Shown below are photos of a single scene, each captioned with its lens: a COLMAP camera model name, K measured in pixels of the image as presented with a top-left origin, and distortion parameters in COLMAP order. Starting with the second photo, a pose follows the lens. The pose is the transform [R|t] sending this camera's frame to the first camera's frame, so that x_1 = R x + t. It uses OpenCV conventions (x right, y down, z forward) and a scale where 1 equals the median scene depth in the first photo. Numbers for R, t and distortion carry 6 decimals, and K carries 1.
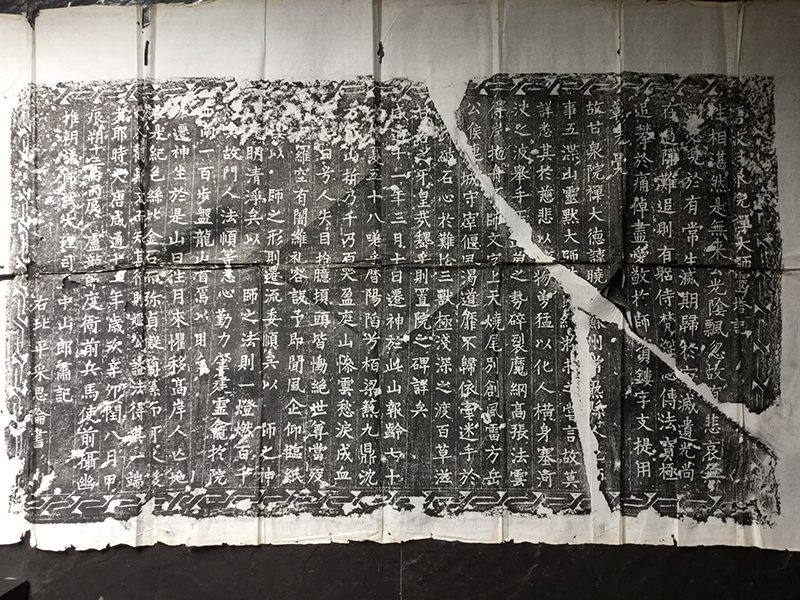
lens RADIAL K [[707.7, 0, 397.6], [0, 707.7, 299.3], [0, 0, 1]] dist [0.048806, -0.114426]
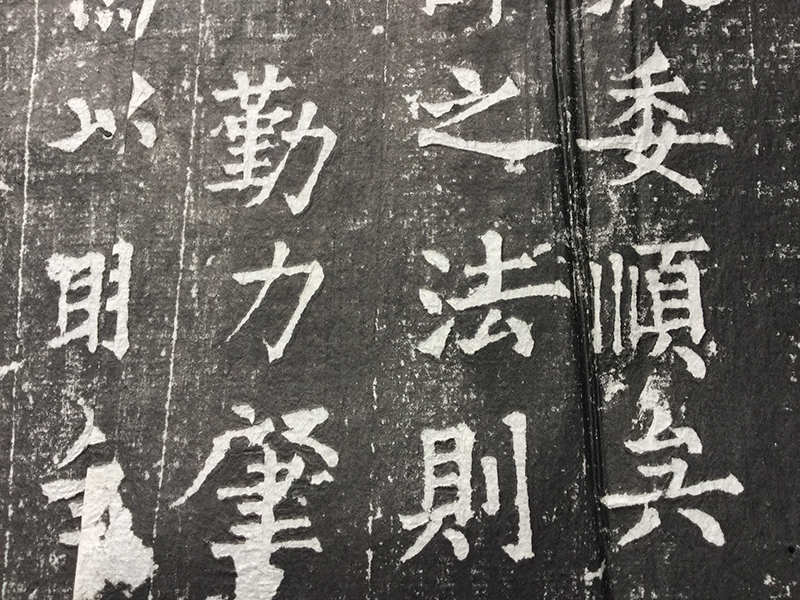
lens RADIAL K [[707.7, 0, 402.1], [0, 707.7, 301.2], [0, 0, 1]] dist [0.048806, -0.114426]
pose [[0.999625, -0.001961, -0.027323, -0.219535], [0.001474, 0.999840, -0.017829, 0.059532], [0.027353, 0.017782, 0.999468, 0.876060]]
